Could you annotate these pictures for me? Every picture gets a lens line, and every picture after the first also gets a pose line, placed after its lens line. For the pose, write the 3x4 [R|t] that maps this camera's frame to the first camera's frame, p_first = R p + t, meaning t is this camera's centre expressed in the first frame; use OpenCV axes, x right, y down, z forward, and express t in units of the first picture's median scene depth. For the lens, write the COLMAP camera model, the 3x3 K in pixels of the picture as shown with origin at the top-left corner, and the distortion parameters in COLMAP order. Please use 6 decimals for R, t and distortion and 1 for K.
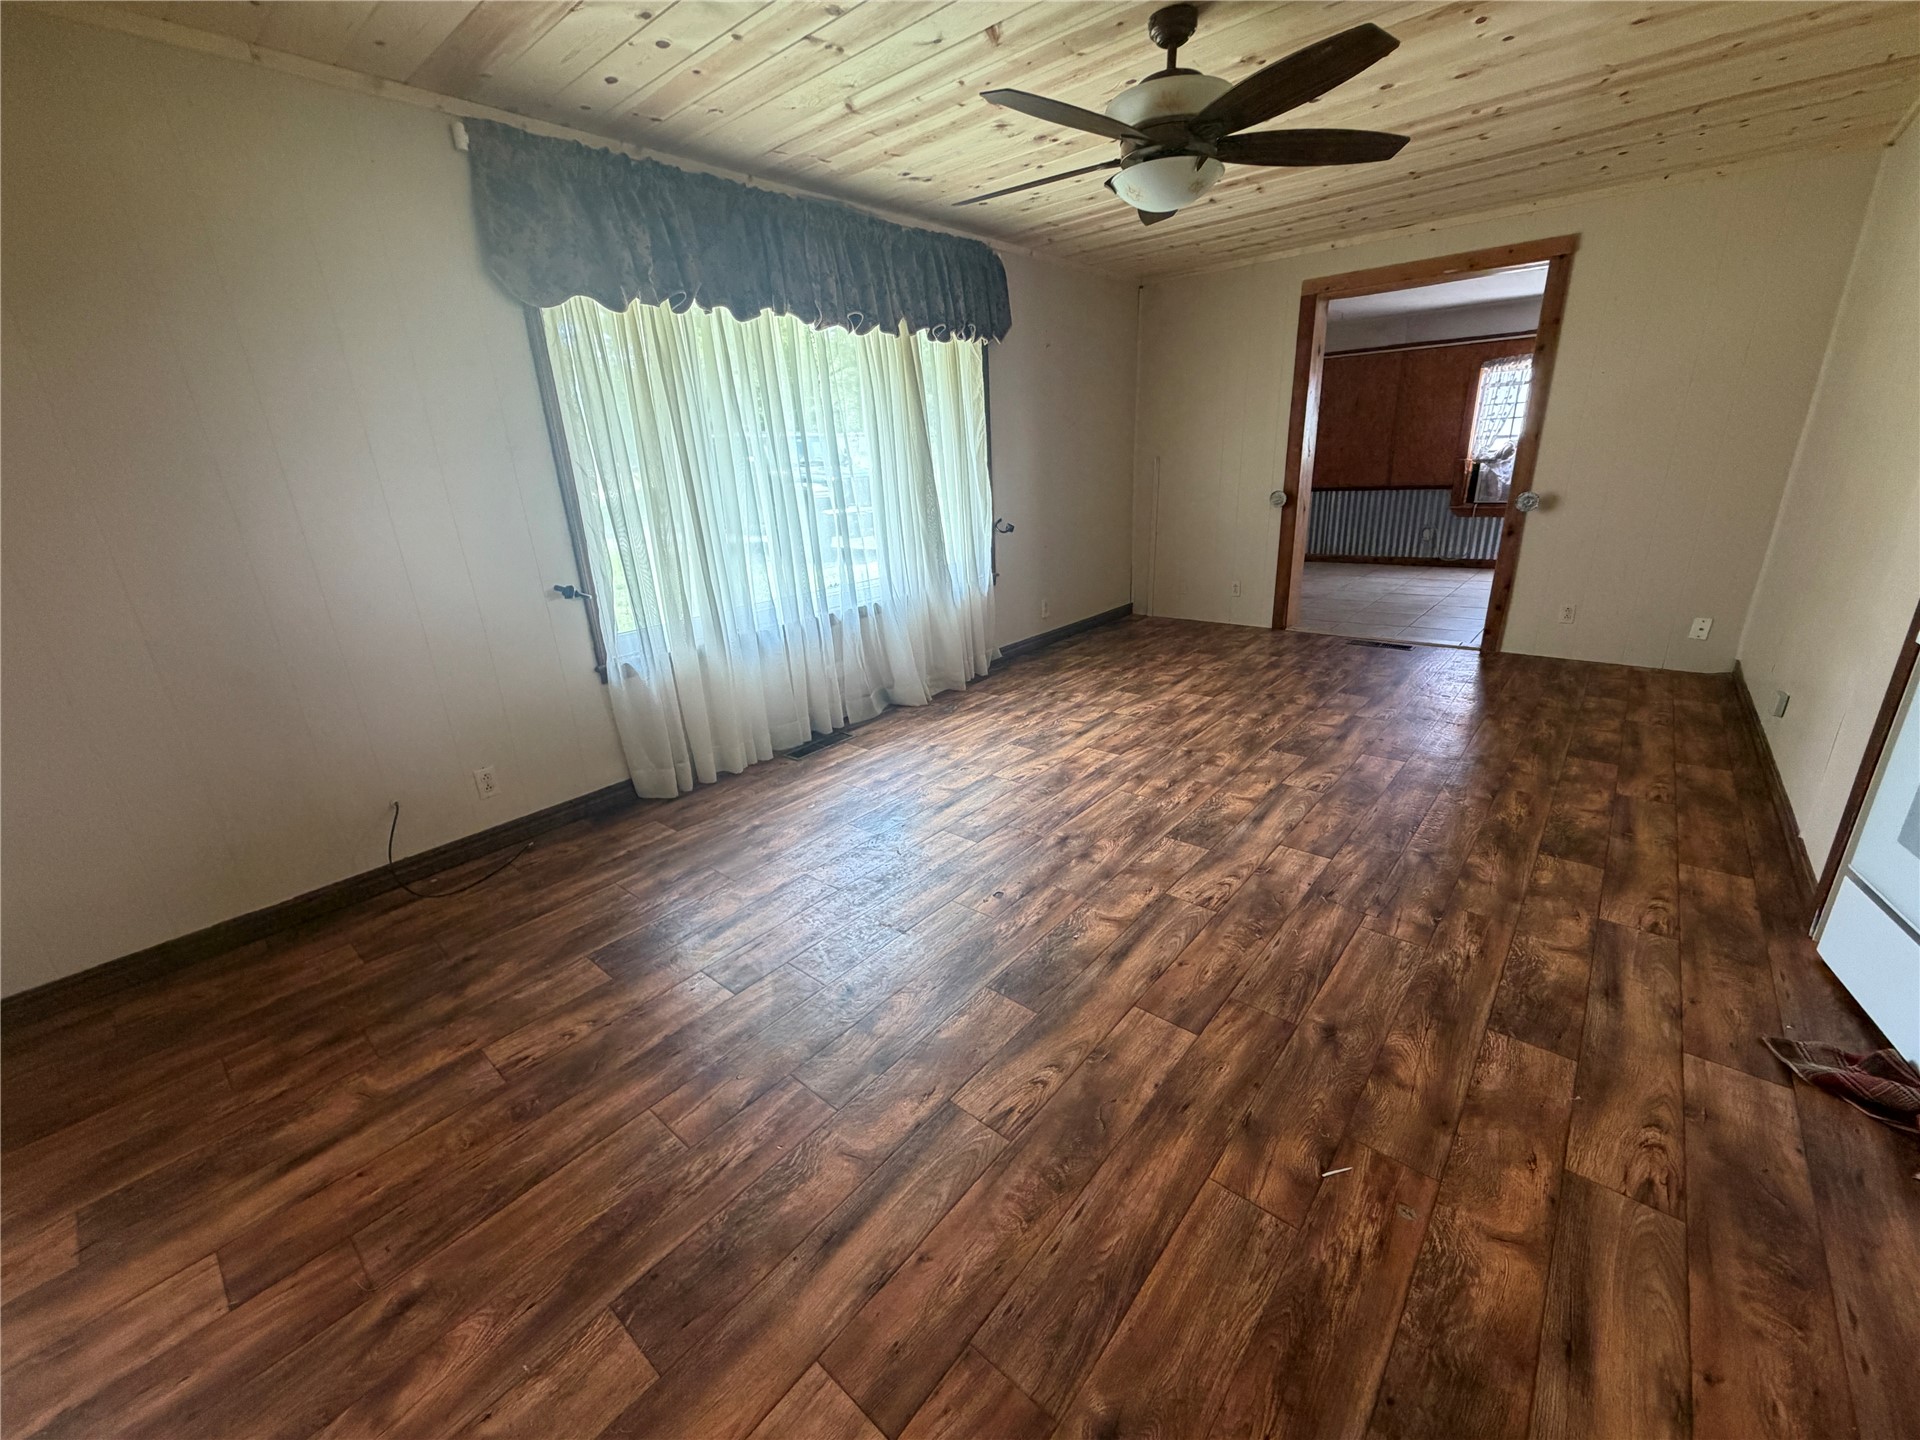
lens RADIAL K [[767.1, 0, 960.7], [0, 767.1, 719.0], [0, 0, 1]] dist [-0.002927, 0.000174]
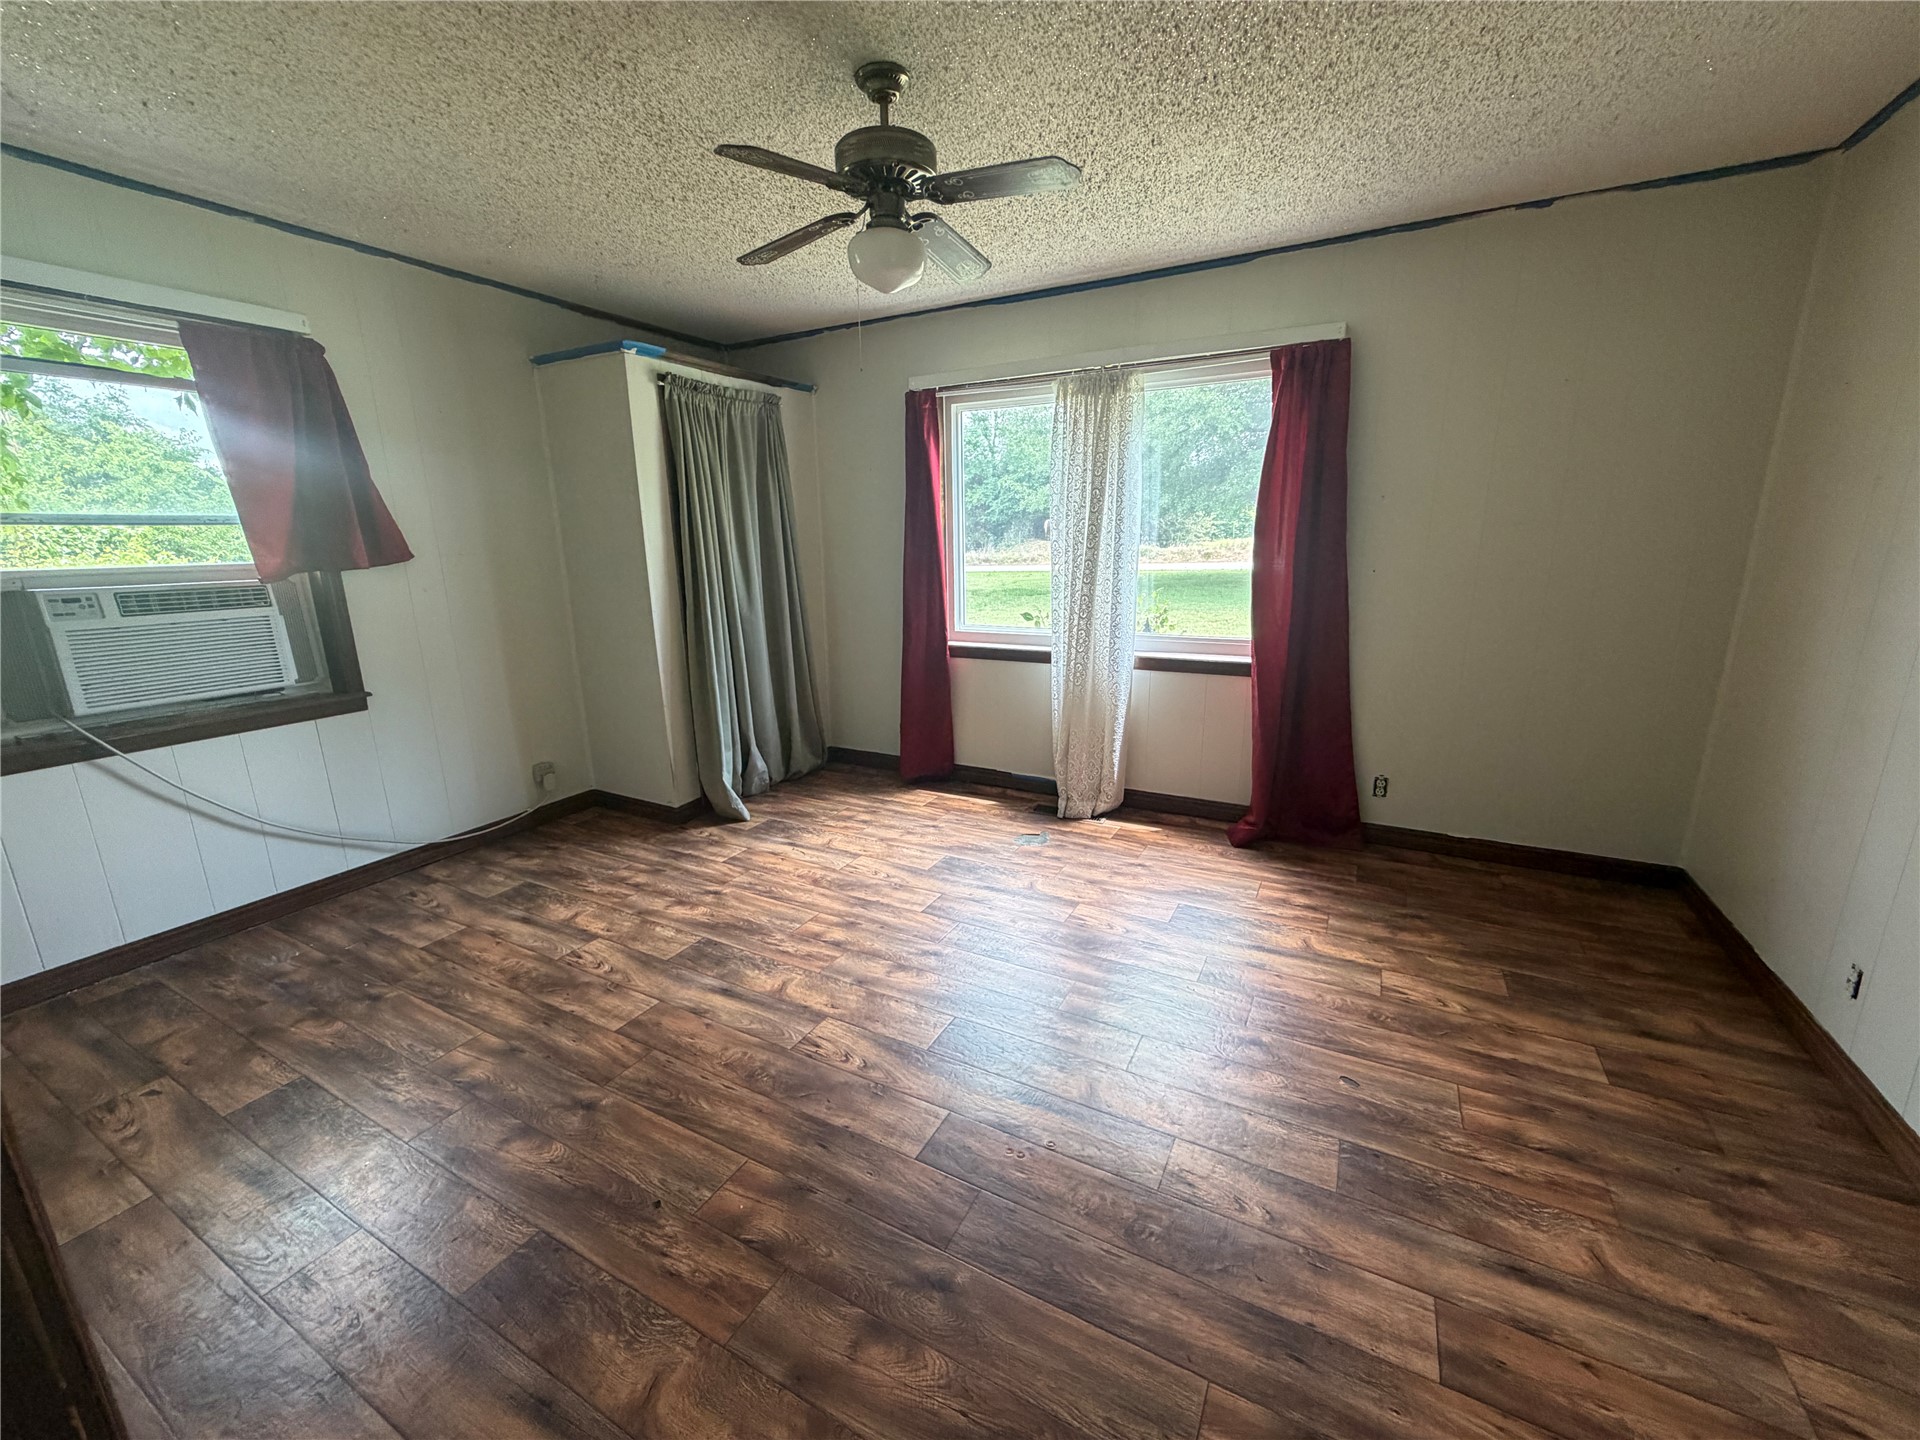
lens RADIAL K [[767.1, 0, 954.8], [0, 767.1, 731.2], [0, 0, 1]] dist [-0.002927, 0.000174]
pose [[0.211586, 0.282561, -0.935623, 1.206037], [-0.313818, 0.926249, 0.208762, -0.411759], [0.925608, 0.249444, 0.284654, 0.958914]]
